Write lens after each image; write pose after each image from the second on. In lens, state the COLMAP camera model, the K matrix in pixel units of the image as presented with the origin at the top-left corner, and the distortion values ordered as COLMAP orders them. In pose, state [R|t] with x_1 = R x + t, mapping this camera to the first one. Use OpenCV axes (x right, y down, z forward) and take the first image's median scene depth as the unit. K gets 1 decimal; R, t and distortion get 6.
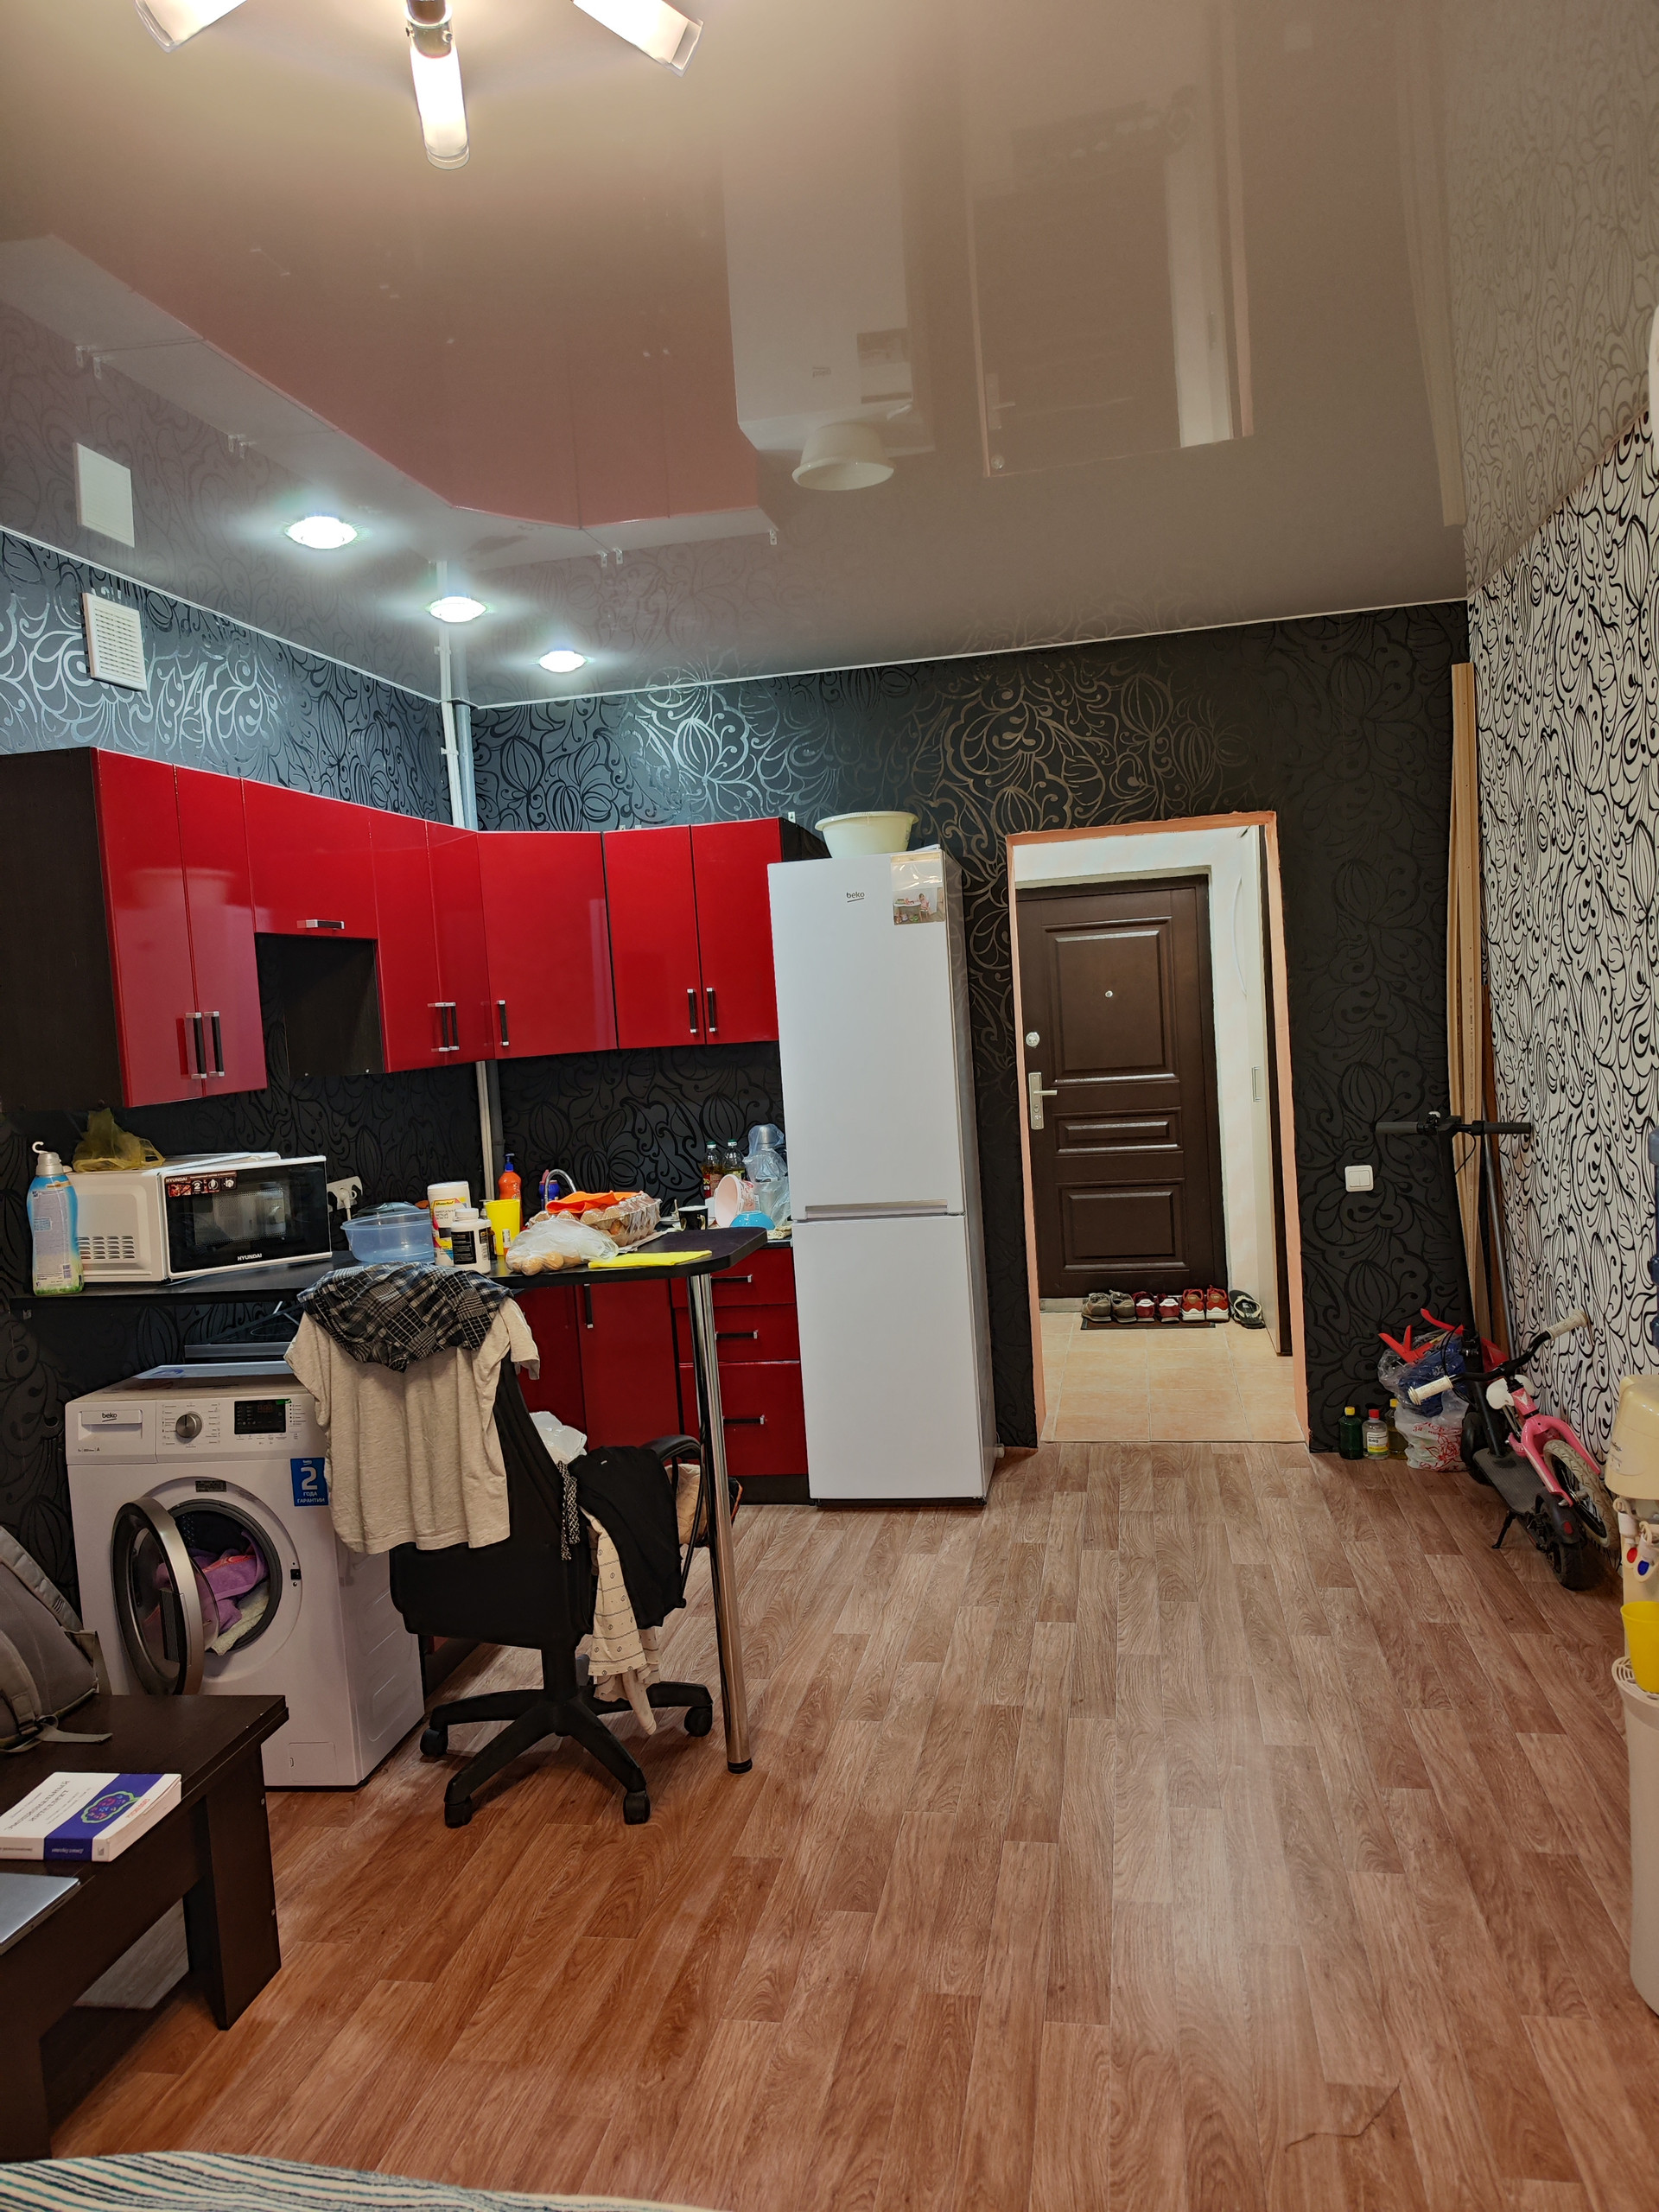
lens RADIAL K [[1504.5, 0, 829.5], [0, 1504.5, 1106.0], [0, 0, 1]] dist [0.004852, 0.000899]
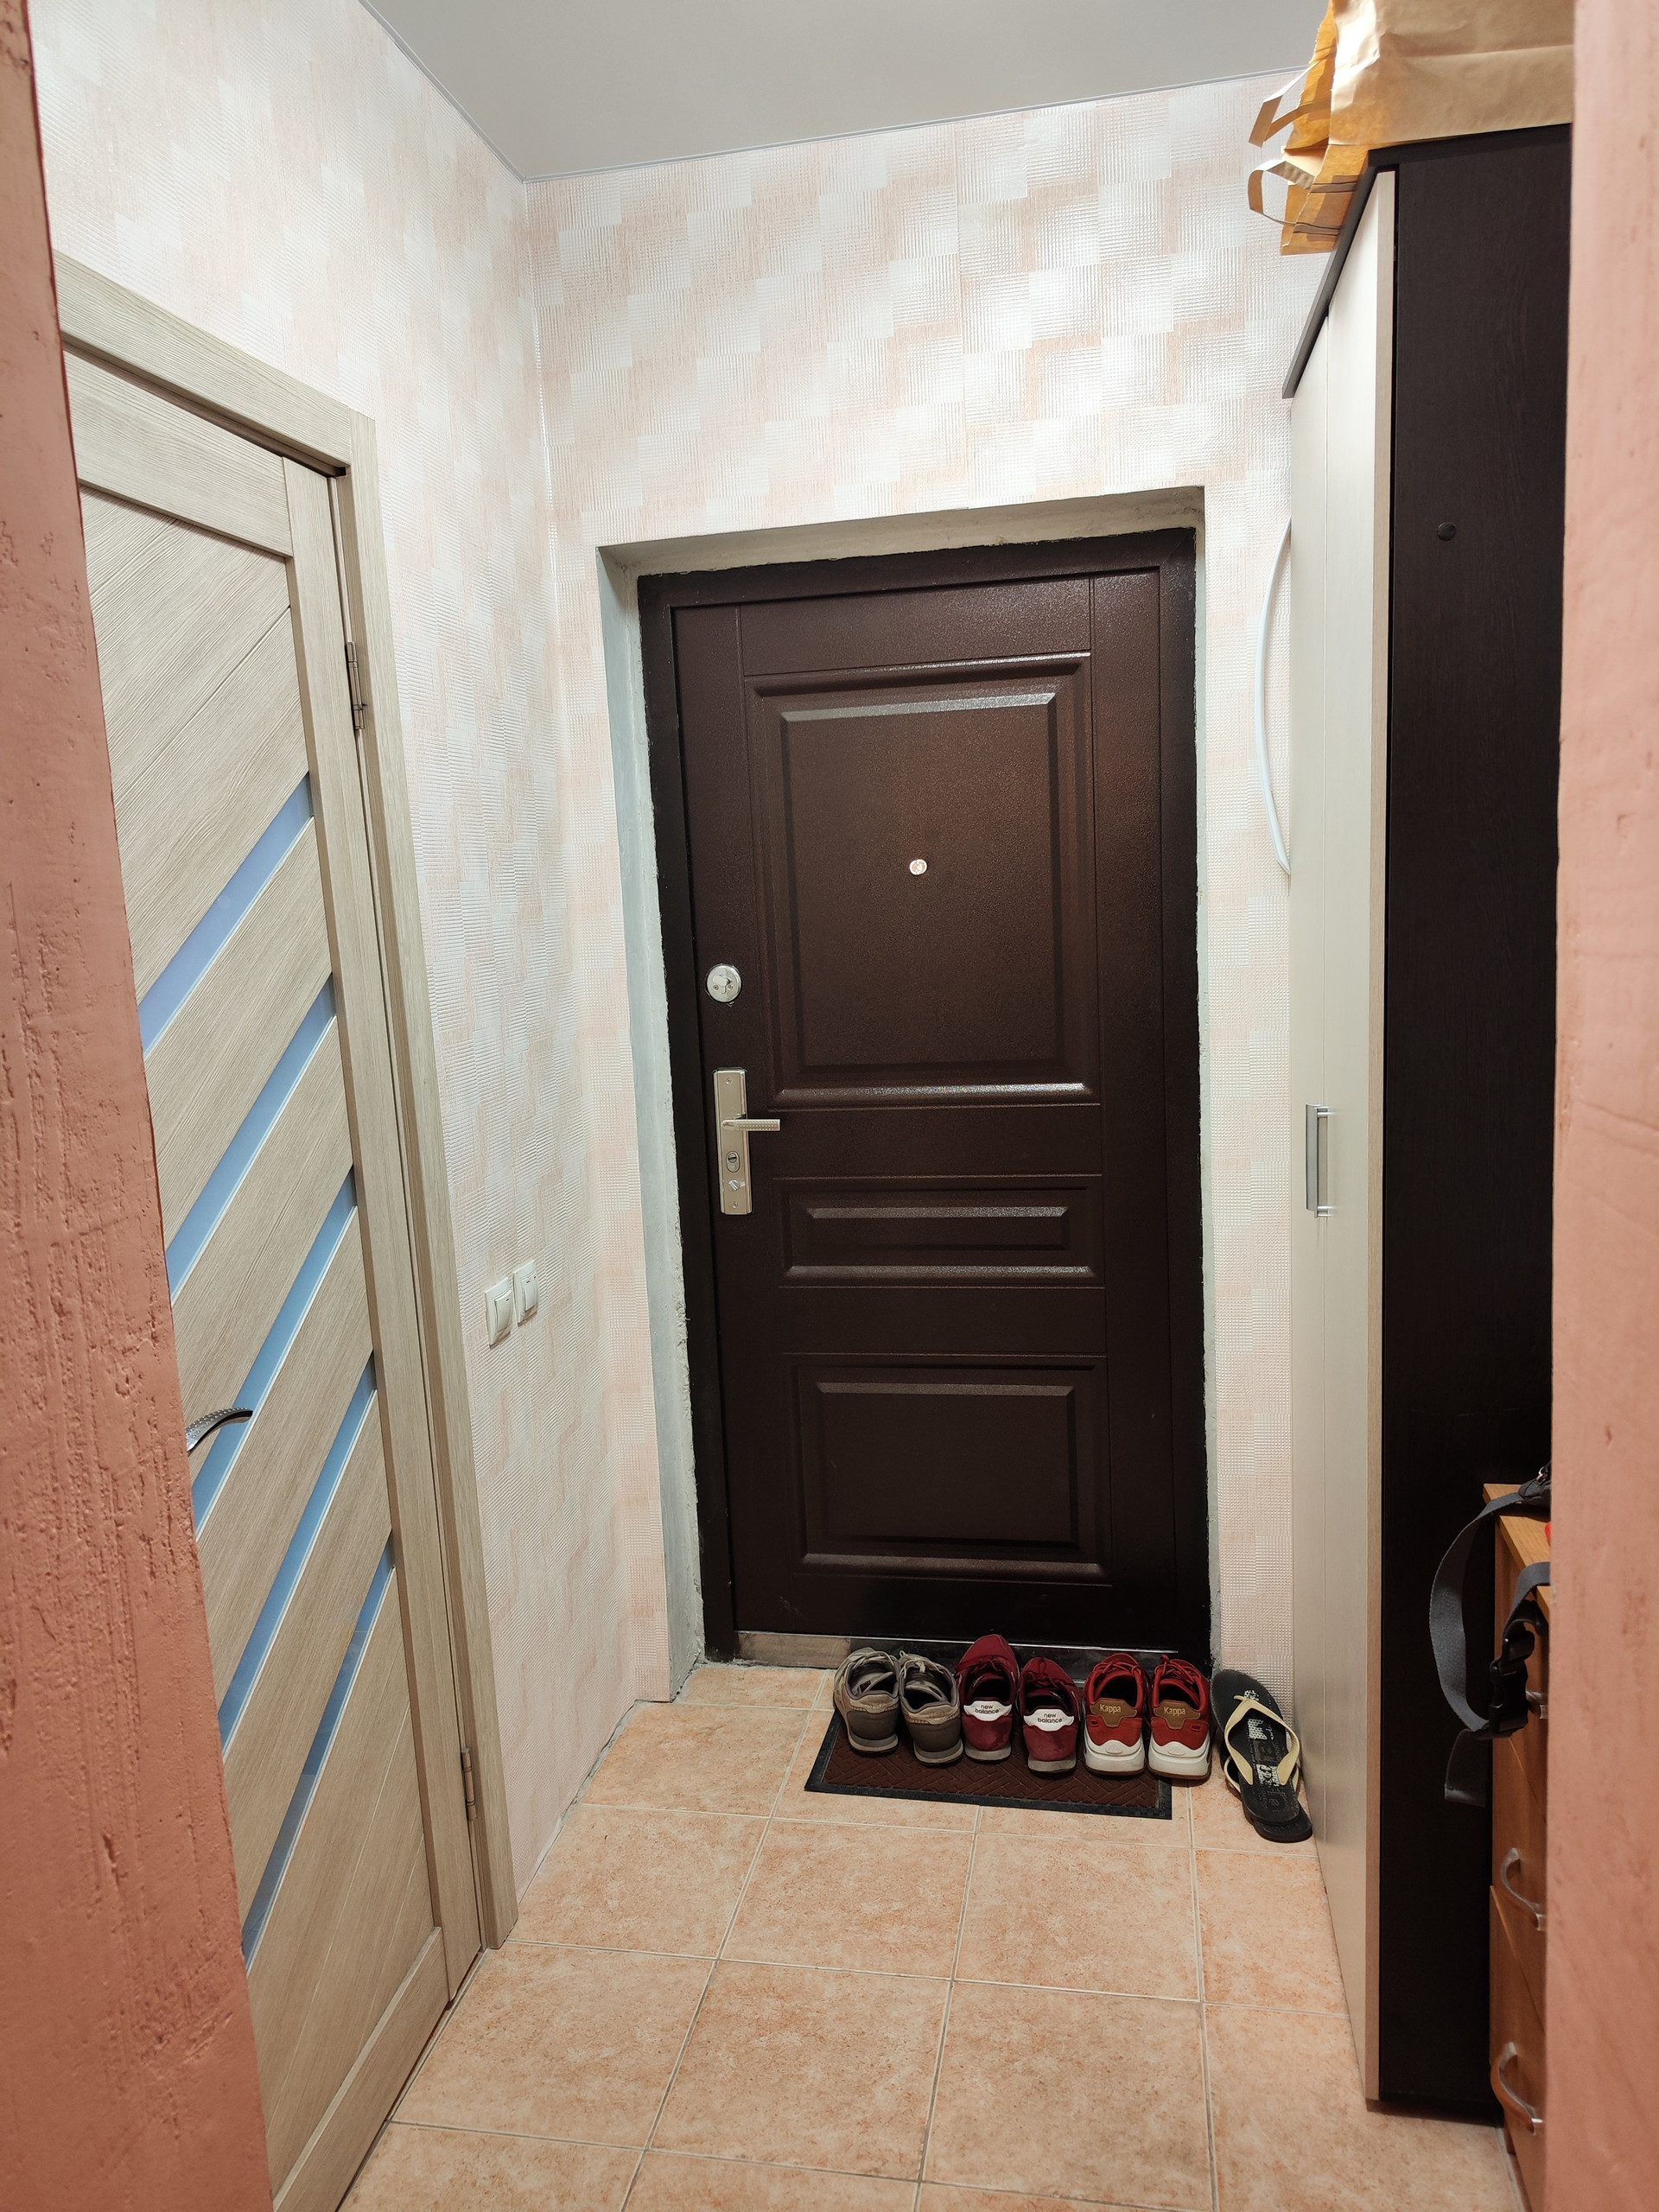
lens RADIAL K [[1504.5, 0, 829.5], [0, 1504.5, 1106.0], [0, 0, 1]] dist [0.004852, 0.000899]
pose [[0.999909, 0.010063, 0.009000, 0.167879], [-0.010928, 0.994735, 0.101892, -0.055964], [-0.007927, -0.101981, 0.994755, 0.651963]]
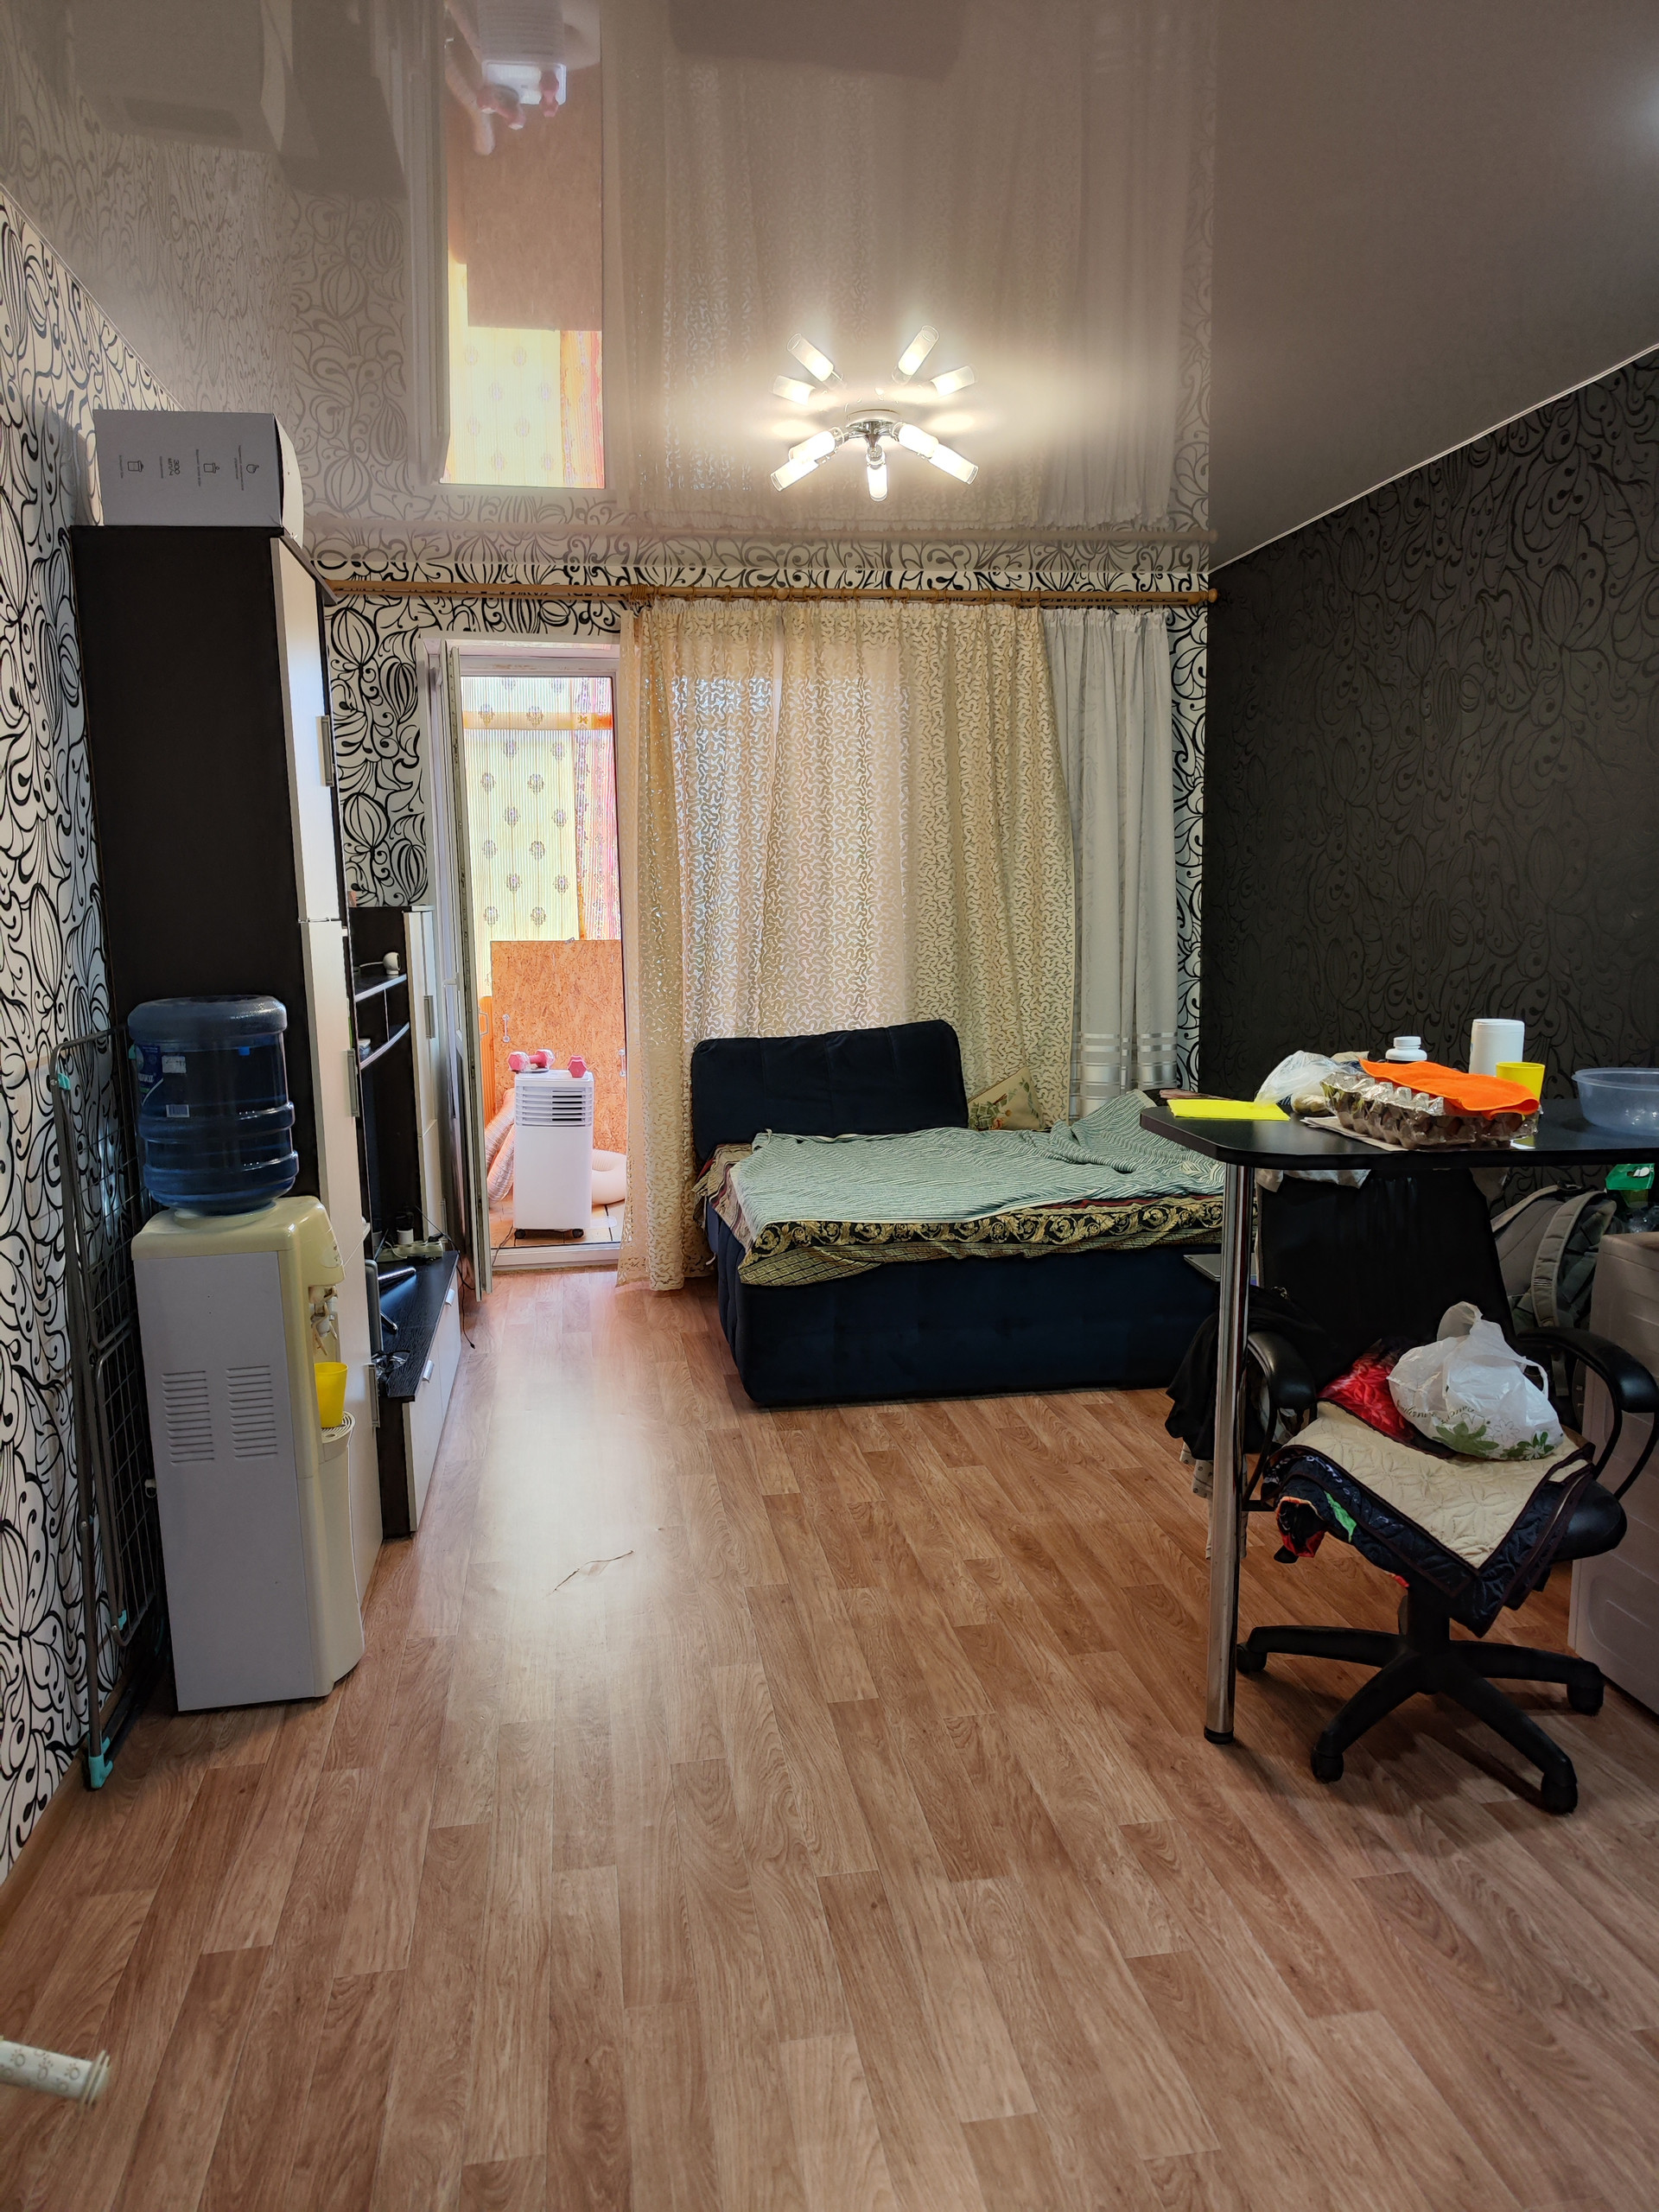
lens RADIAL K [[1504.5, 0, 829.5], [0, 1504.5, 1106.0], [0, 0, 1]] dist [0.004852, 0.000899]
pose [[-0.930172, 0.137333, -0.340469, 0.385273], [0.058465, 0.970974, 0.231929, -0.118284], [0.362438, 0.195828, -0.911202, 1.616936]]
